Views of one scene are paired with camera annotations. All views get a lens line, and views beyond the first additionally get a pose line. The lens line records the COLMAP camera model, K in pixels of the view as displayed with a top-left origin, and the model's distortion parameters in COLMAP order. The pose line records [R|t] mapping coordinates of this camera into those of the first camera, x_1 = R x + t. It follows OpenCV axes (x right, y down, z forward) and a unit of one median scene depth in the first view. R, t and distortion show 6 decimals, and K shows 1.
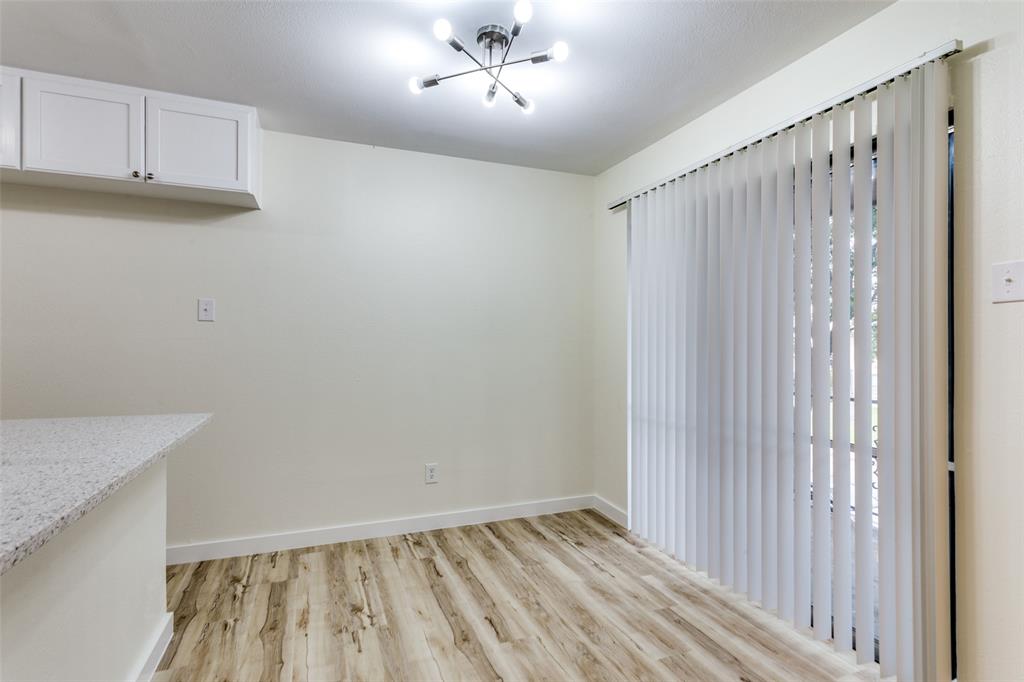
lens RADIAL K [[494.4, 0, 502.4], [0, 494.4, 345.8], [0, 0, 1]] dist [-0.000040, 0.001816]
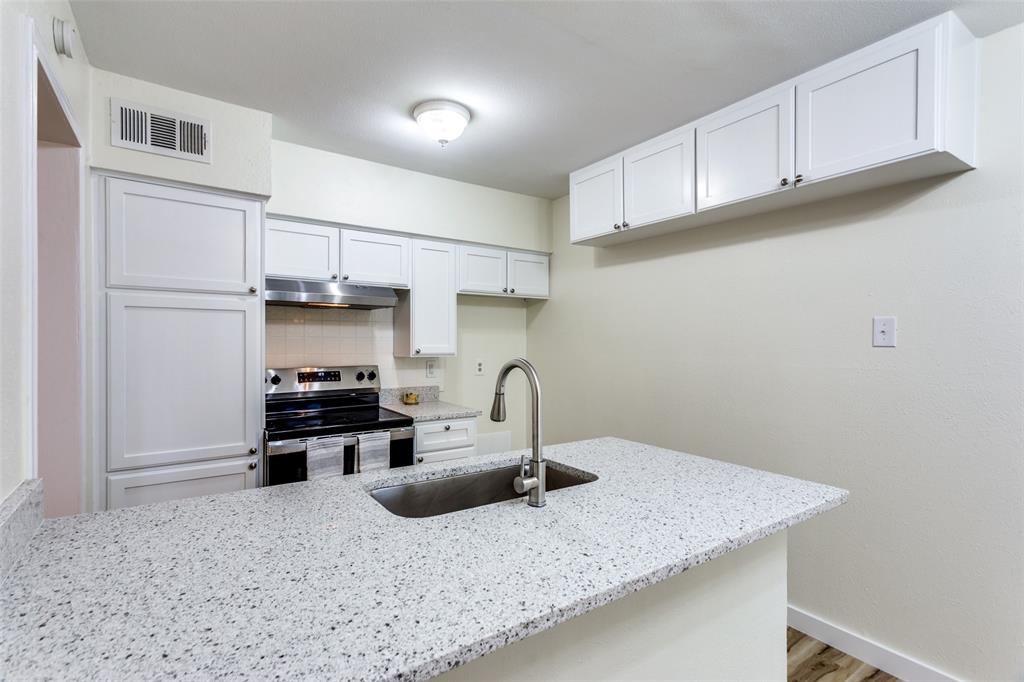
lens RADIAL K [[494.4, 0, 499.4], [0, 494.4, 345.4], [0, 0, 1]] dist [-0.000040, 0.001816]
pose [[0.224429, 0.000261, -0.974491, -0.010312], [0.001477, 0.999999, 0.000608, -0.061153], [0.974489, -0.001575, 0.224428, 0.314634]]
